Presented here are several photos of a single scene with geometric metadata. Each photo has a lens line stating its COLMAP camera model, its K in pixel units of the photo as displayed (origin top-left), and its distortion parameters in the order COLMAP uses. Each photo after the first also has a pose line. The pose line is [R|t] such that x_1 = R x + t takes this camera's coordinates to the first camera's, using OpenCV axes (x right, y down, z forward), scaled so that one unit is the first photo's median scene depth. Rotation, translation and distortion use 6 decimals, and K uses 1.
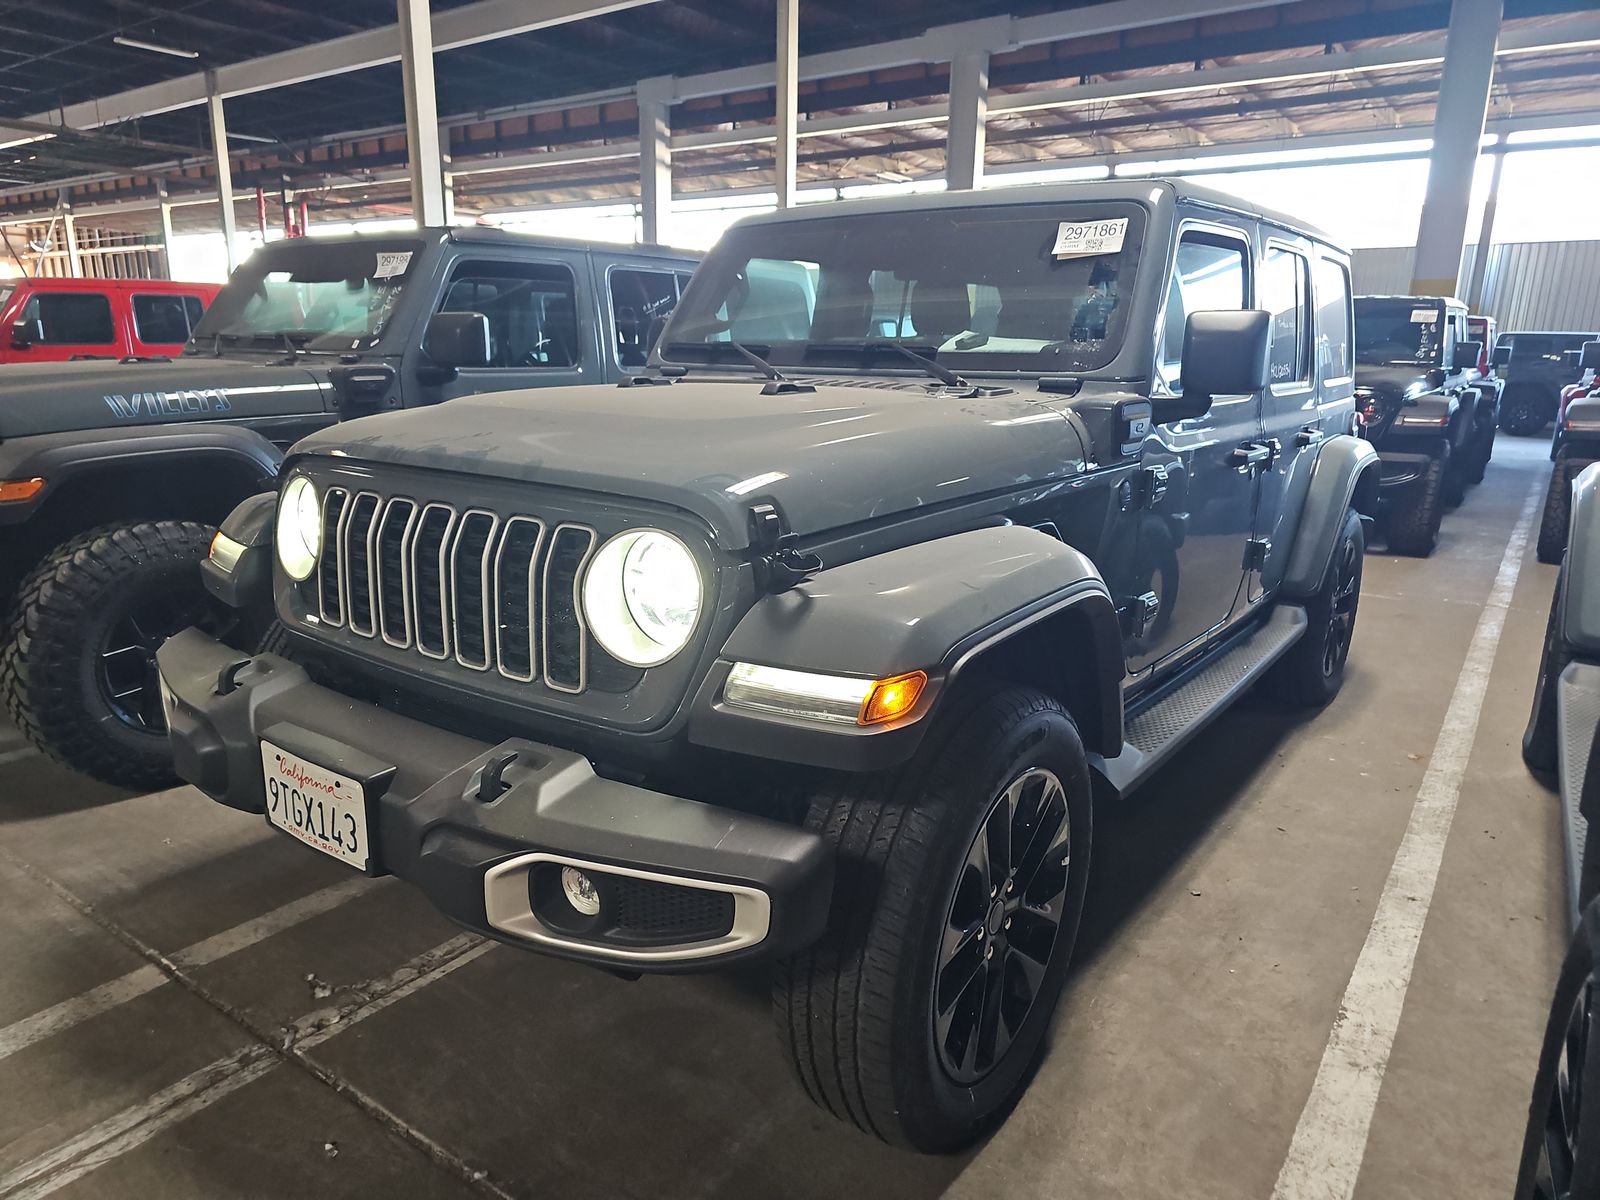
lens RADIAL K [[1068.5, 0, 774.1], [0, 1068.5, 600.5], [0, 0, 1]] dist [0.014922, -0.008360]
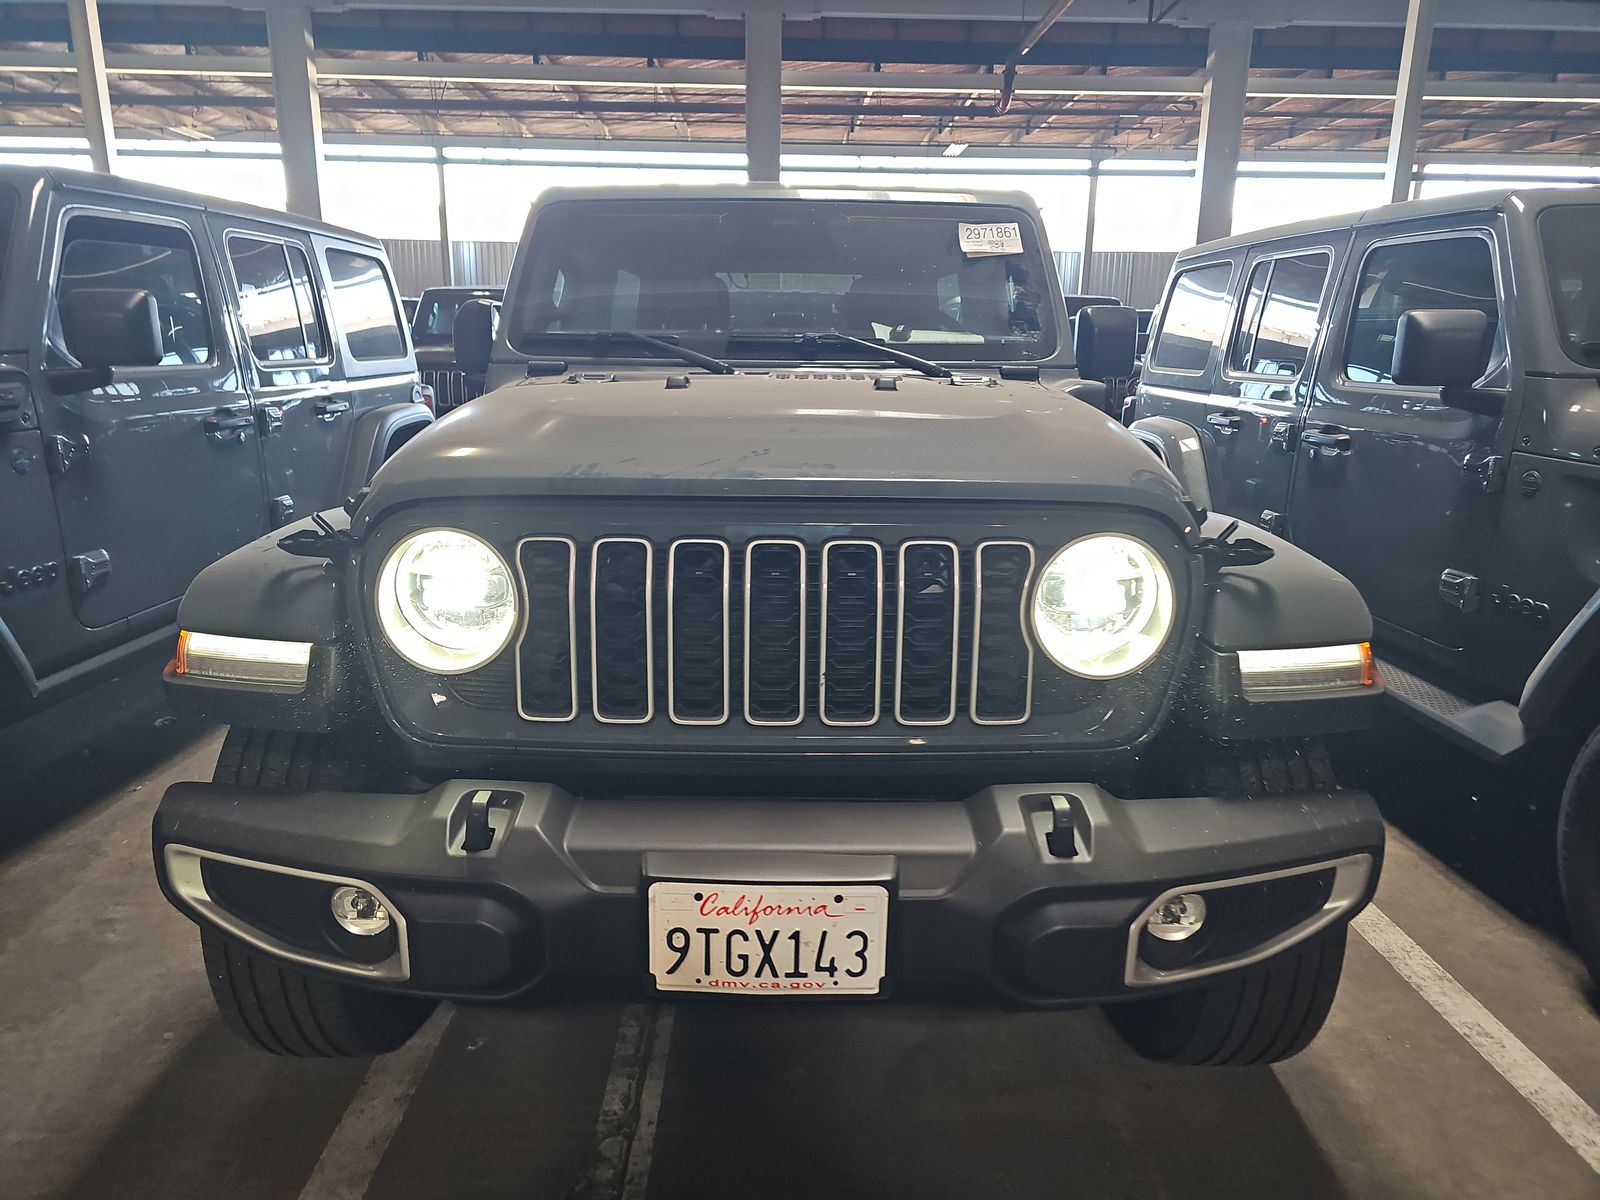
lens RADIAL K [[1068.5, 0, 797.2], [0, 1068.5, 592.3], [0, 0, 1]] dist [0.014922, -0.008360]
pose [[0.800221, -0.140030, 0.583128, -0.095089], [0.135808, 0.989410, 0.051224, -0.010708], [-0.584125, 0.038204, 0.810764, 0.040912]]
